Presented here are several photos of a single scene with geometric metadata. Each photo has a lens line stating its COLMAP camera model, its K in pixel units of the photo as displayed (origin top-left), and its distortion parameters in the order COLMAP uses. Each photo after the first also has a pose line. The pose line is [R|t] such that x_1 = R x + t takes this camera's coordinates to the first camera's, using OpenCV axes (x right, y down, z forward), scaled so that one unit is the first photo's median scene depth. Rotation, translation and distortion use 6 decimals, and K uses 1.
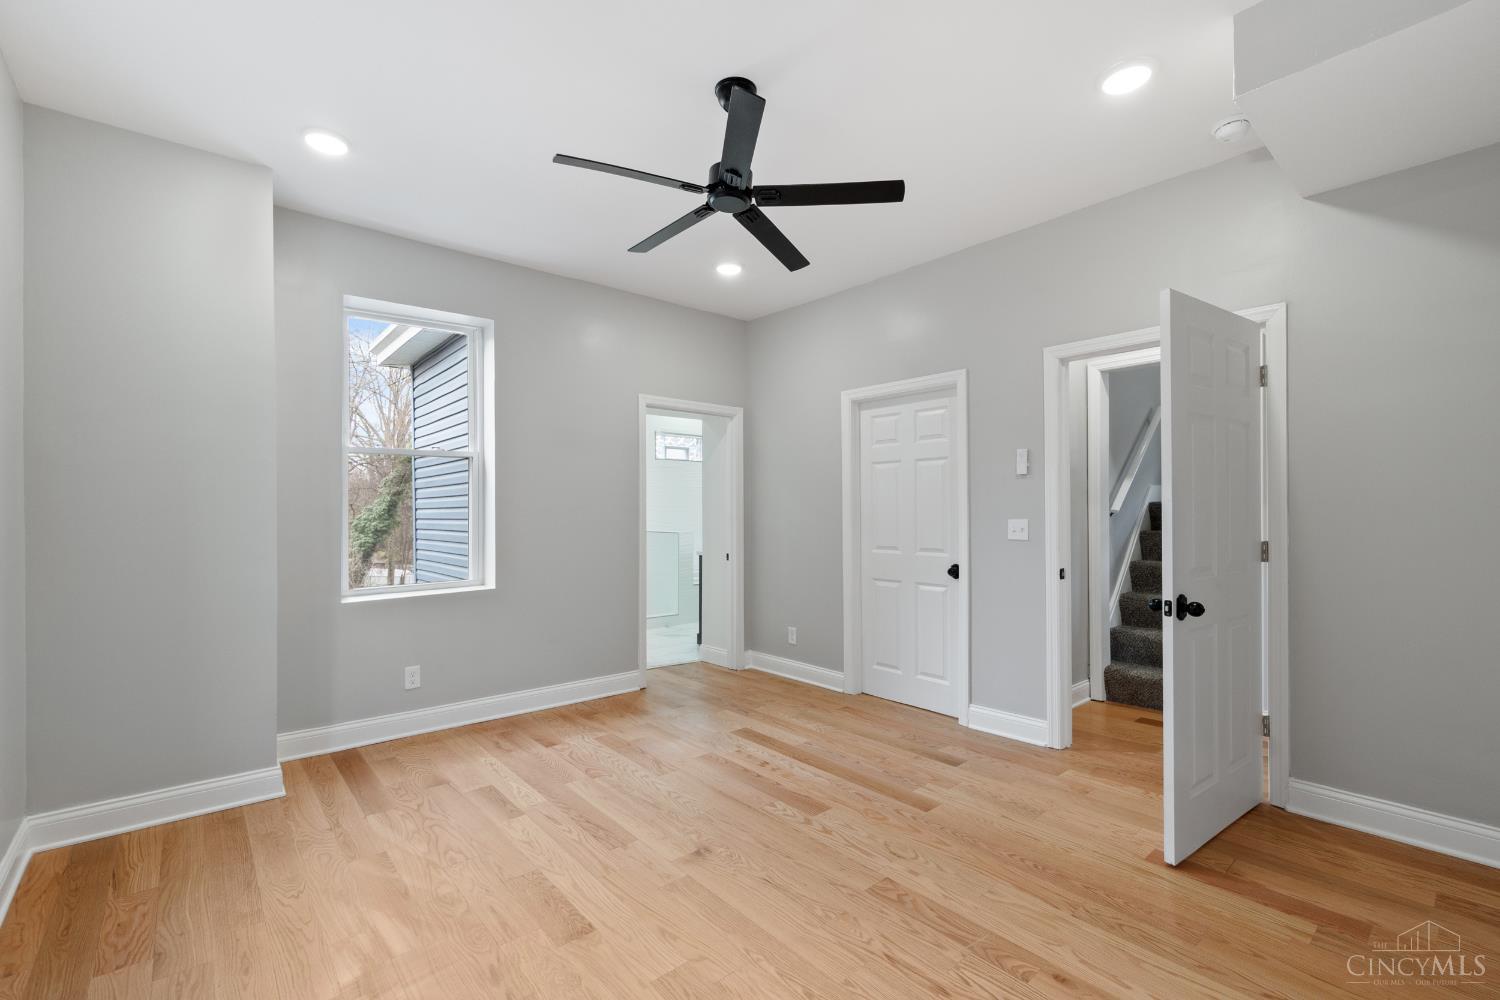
lens RADIAL K [[667.7, 0, 748.2], [0, 667.7, 508.3], [0, 0, 1]] dist [-0.008863, 0.001652]
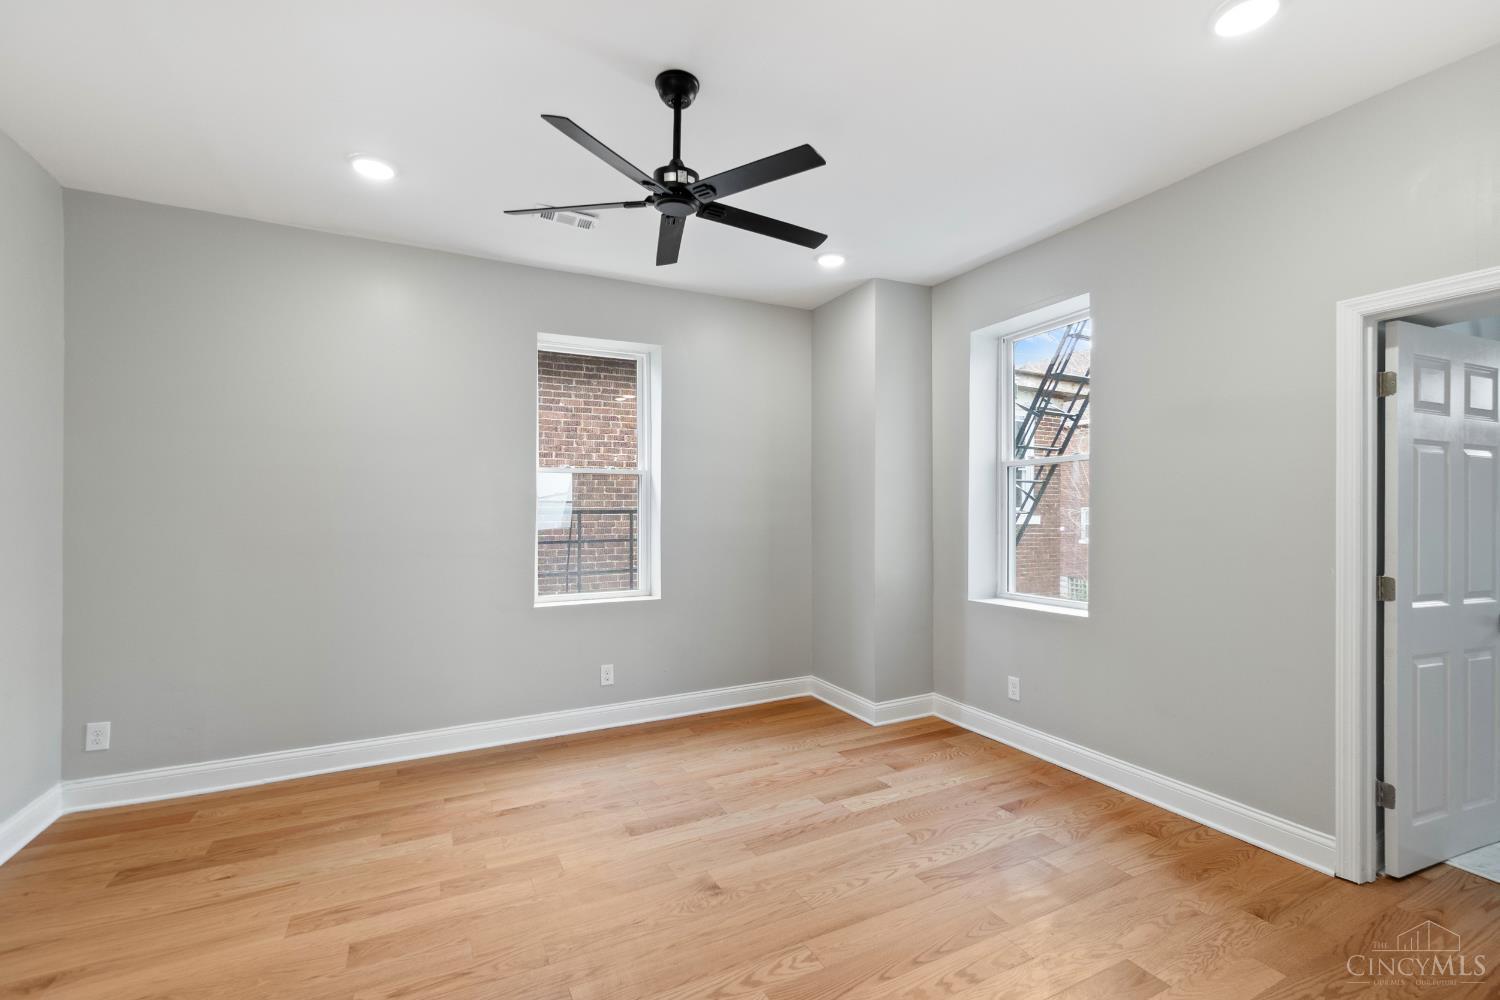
lens RADIAL K [[667.7, 0, 751.7], [0, 667.7, 500.7], [0, 0, 1]] dist [-0.008863, 0.001652]
pose [[-0.245905, -0.008835, -0.969254, 0.637038], [0.002536, 0.999949, -0.009758, -0.021552], [0.969291, -0.004858, -0.245870, 0.975425]]
